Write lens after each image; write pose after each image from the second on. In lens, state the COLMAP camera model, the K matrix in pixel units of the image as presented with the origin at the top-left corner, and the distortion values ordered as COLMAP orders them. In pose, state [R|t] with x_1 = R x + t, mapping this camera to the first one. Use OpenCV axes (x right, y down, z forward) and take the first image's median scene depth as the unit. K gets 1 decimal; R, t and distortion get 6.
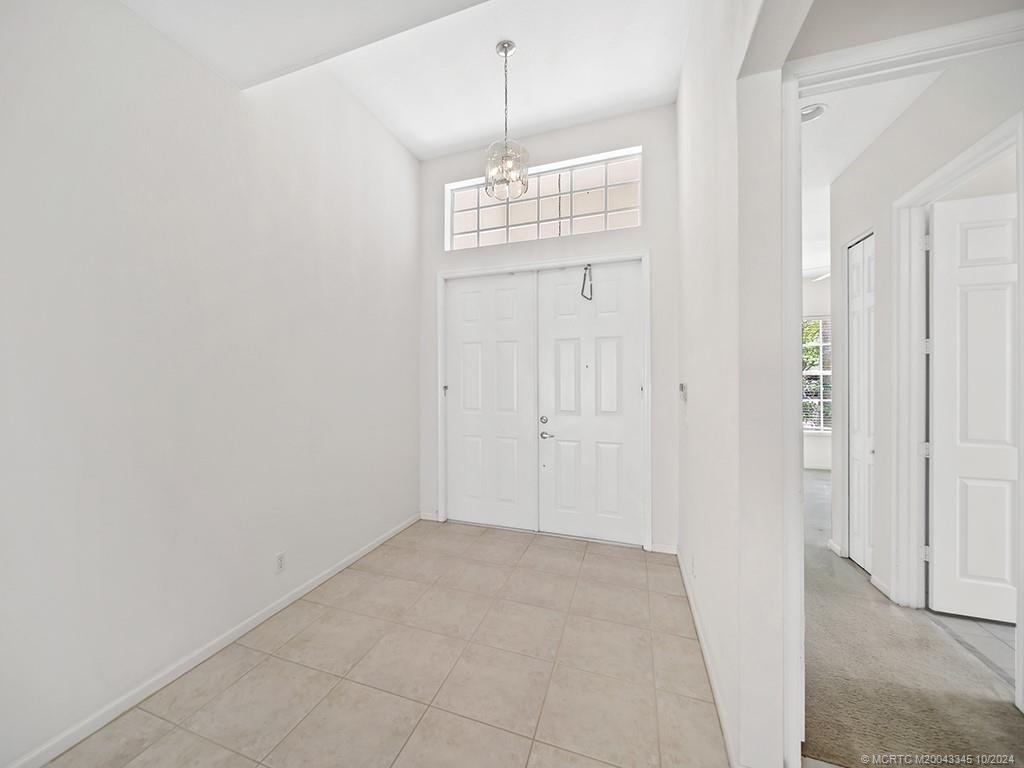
lens RADIAL K [[403.0, 0, 474.6], [0, 403.0, 384.3], [0, 0, 1]] dist [0.004887, -0.000658]
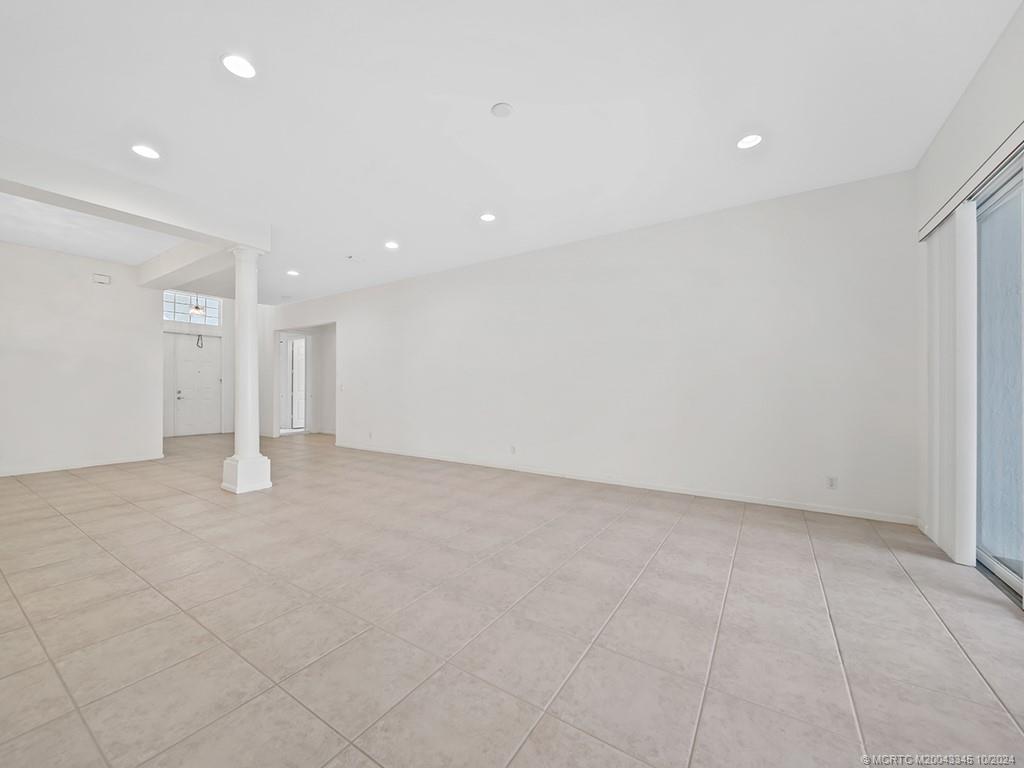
lens RADIAL K [[403.0, 0, 510.7], [0, 403.0, 384.0], [0, 0, 1]] dist [0.004887, -0.000658]
pose [[0.218263, 0.004904, 0.975878, -1.947692], [0.001447, 0.999985, -0.005349, 0.056639], [-0.975889, 0.002580, 0.218253, -1.673280]]
